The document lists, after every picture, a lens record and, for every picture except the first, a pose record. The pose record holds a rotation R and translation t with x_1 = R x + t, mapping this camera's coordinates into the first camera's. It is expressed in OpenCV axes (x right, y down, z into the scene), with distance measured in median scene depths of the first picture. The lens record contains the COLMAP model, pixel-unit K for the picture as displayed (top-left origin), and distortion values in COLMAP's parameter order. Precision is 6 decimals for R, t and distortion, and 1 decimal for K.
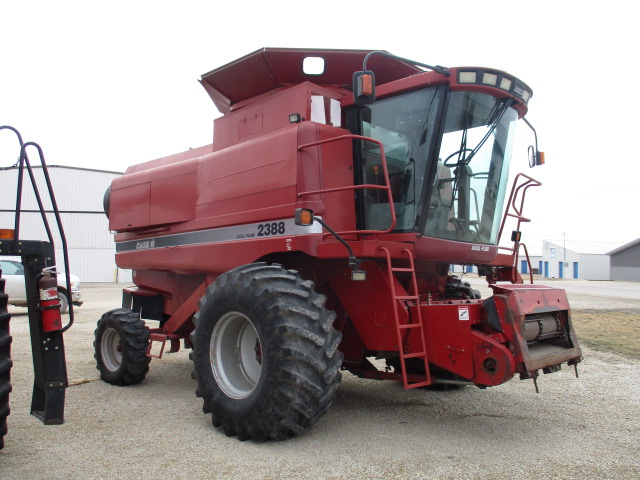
lens RADIAL K [[549.9, 0, 318.2], [0, 549.9, 237.1], [0, 0, 1]] dist [-0.038554, 0.004302]
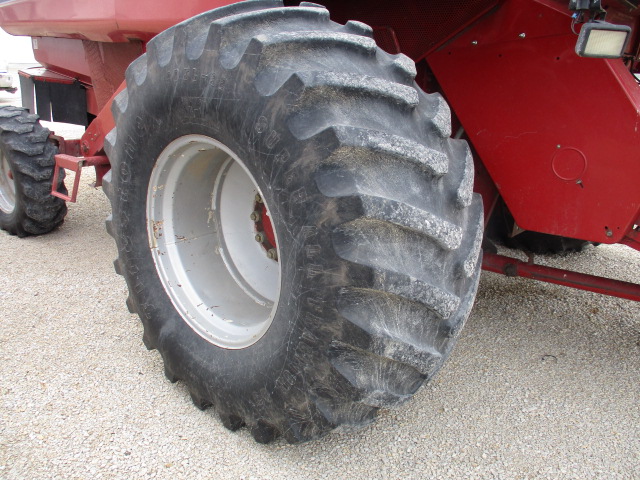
lens RADIAL K [[549.9, 0, 326.6], [0, 549.9, 236.8], [0, 0, 1]] dist [-0.038554, 0.004302]
pose [[0.998468, 0.013525, 0.053649, -0.088461], [-0.032331, 0.929499, 0.367404, 0.062122], [-0.044897, -0.368576, 0.928513, 0.645052]]
